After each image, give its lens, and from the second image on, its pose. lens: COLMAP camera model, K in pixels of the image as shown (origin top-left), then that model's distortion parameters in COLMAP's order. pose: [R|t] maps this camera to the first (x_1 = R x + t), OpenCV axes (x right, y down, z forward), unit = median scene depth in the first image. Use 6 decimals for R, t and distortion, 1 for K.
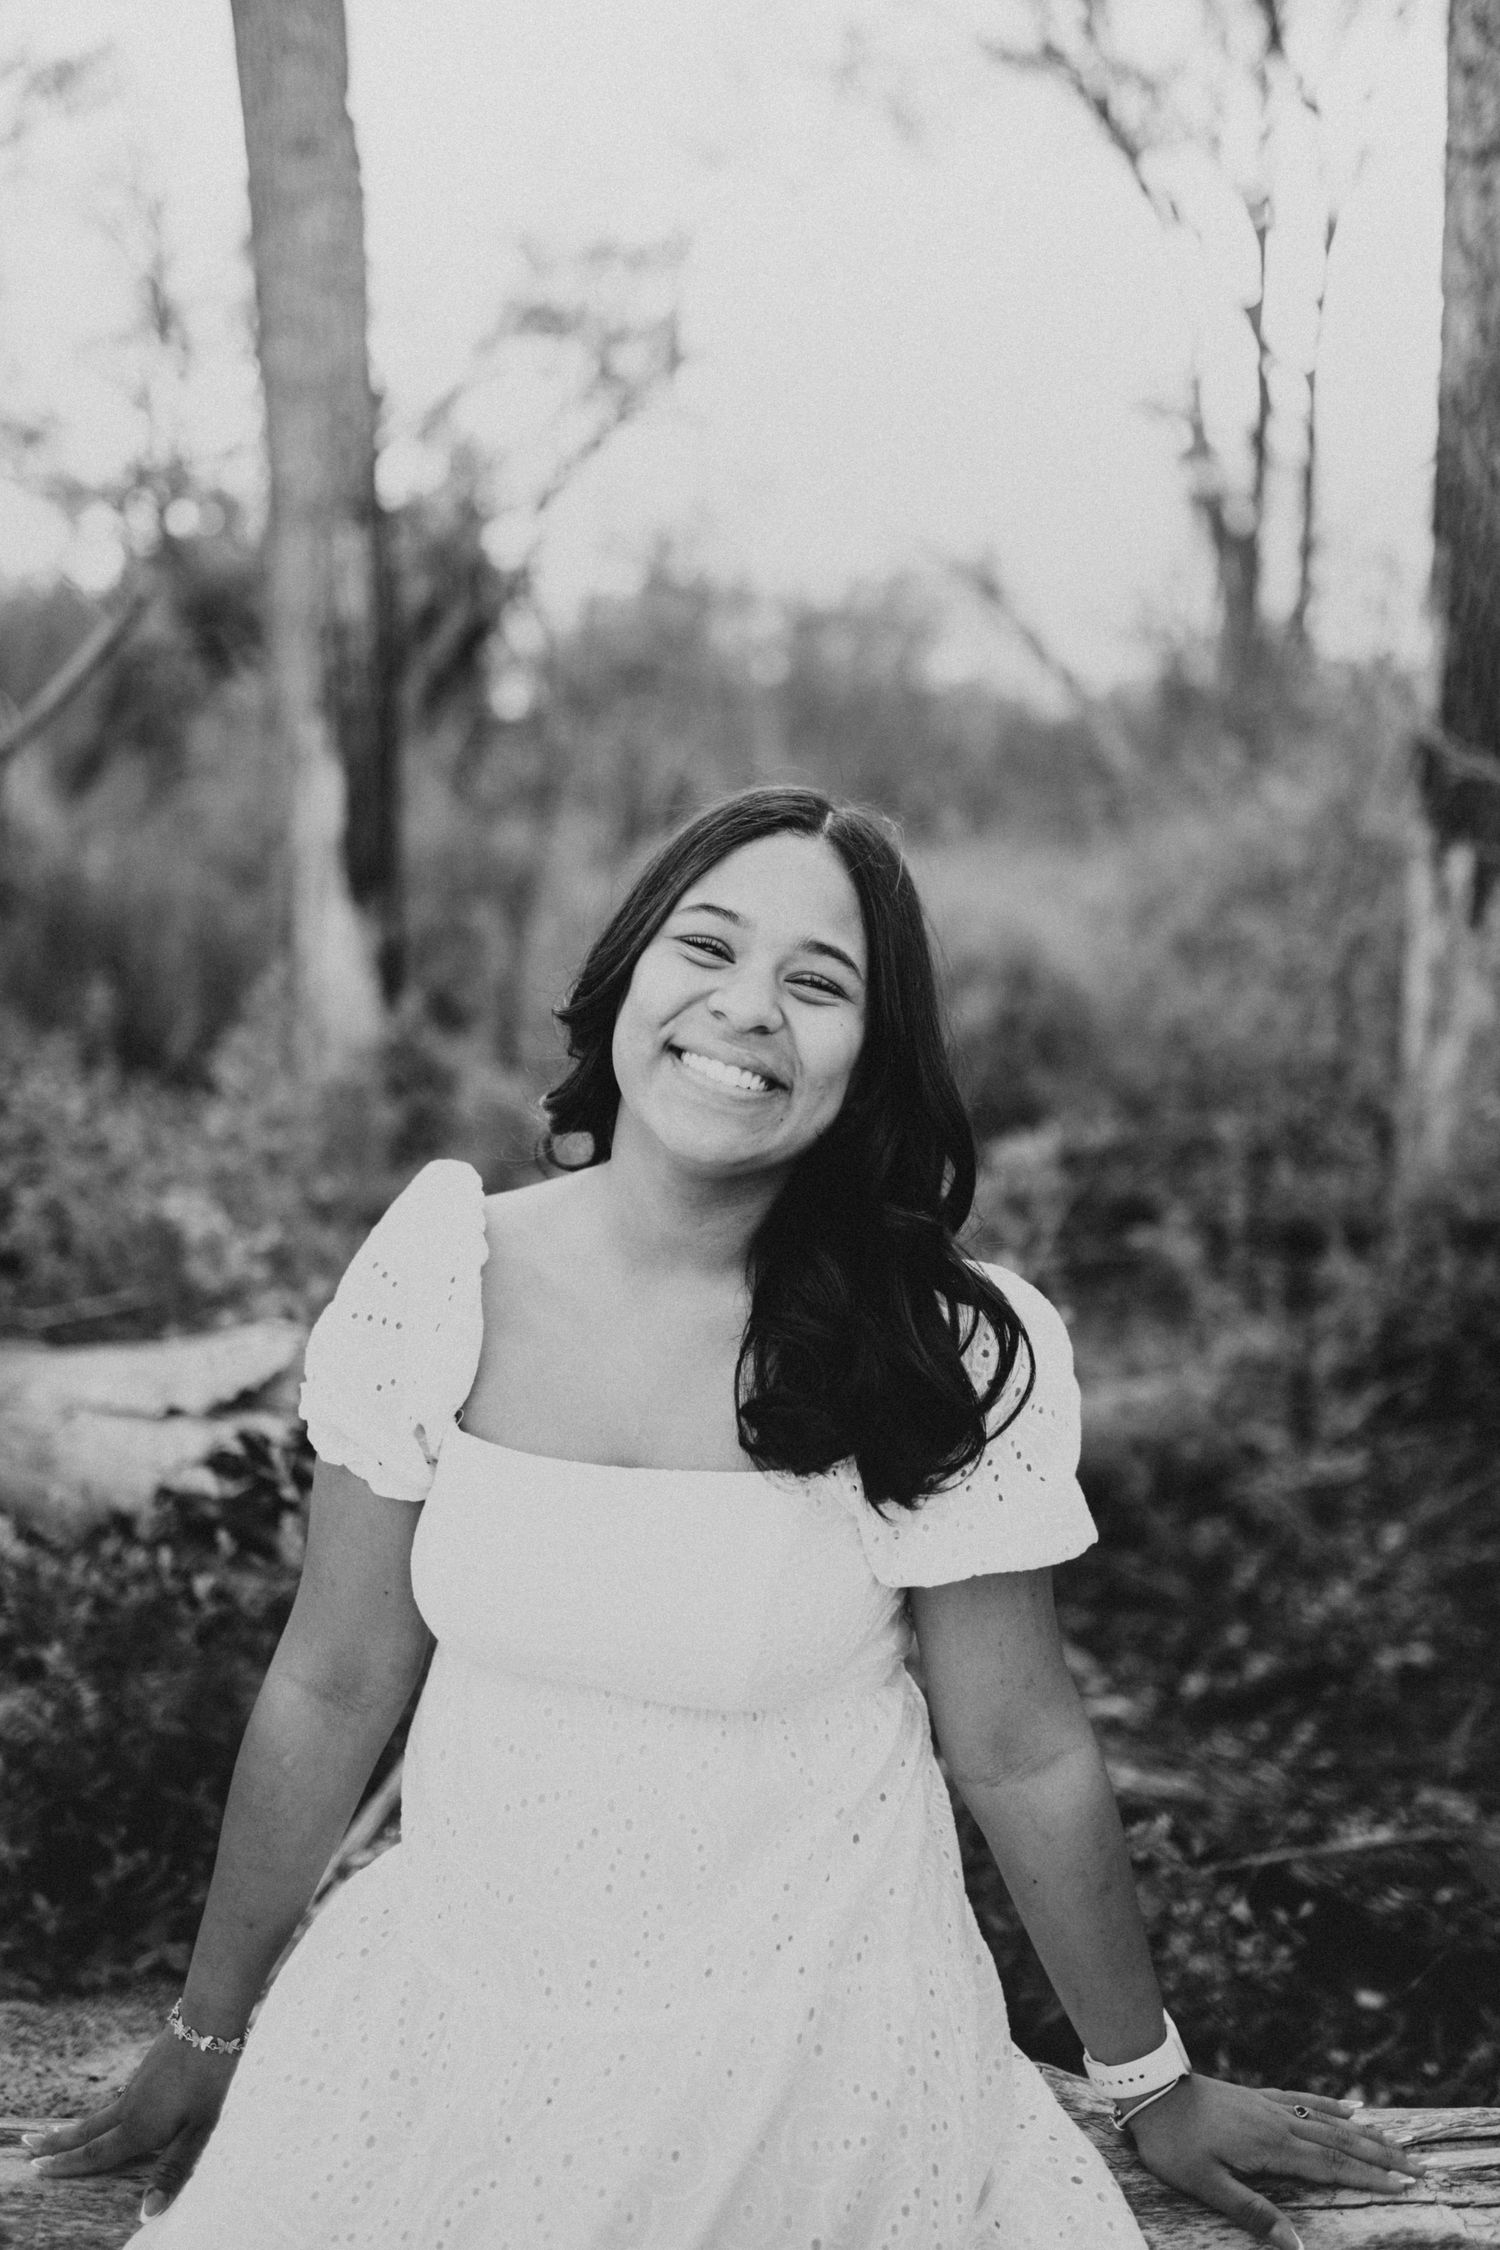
lens RADIAL K [[2204.1, 0, 748.0], [0, 2204.1, 1180.9], [0, 0, 1]] dist [-0.074430, 0.095188]
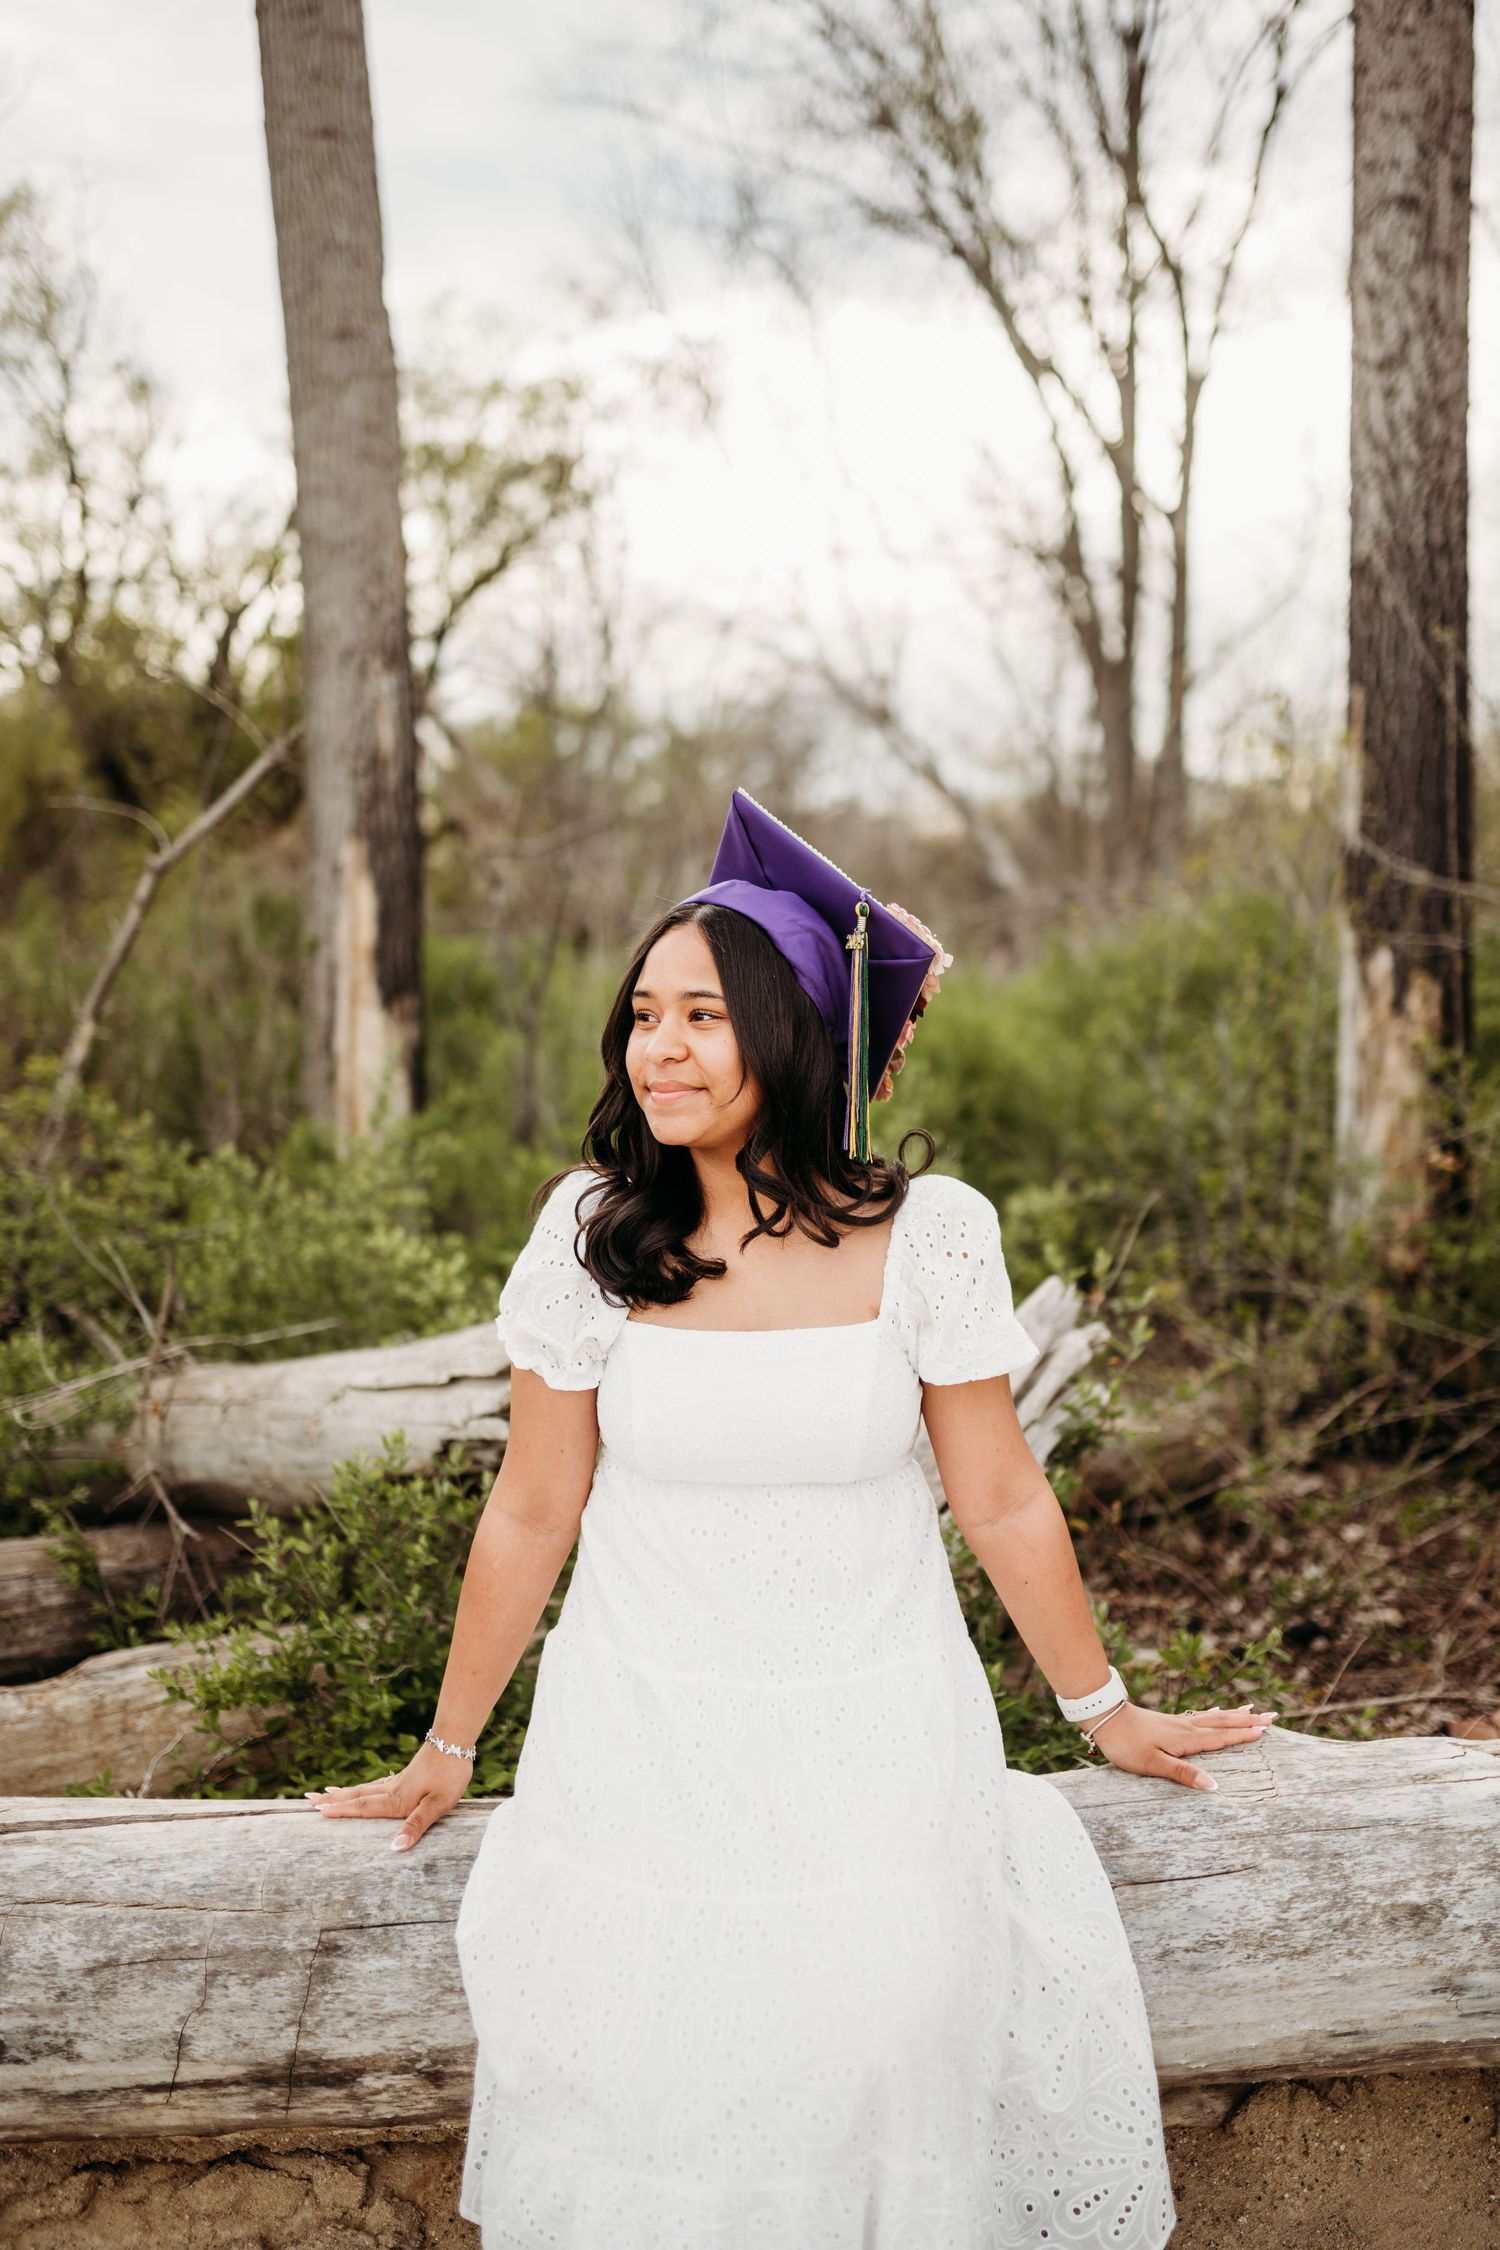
lens RADIAL K [[2204.1, 0, 748.0], [0, 2204.1, 1180.9], [0, 0, 1]] dist [-0.074430, 0.095188]
pose [[0.998309, -0.012398, 0.056786, -0.065035], [0.015440, 0.998451, -0.053447, 0.024109], [-0.056035, 0.054233, 0.996955, -0.110555]]
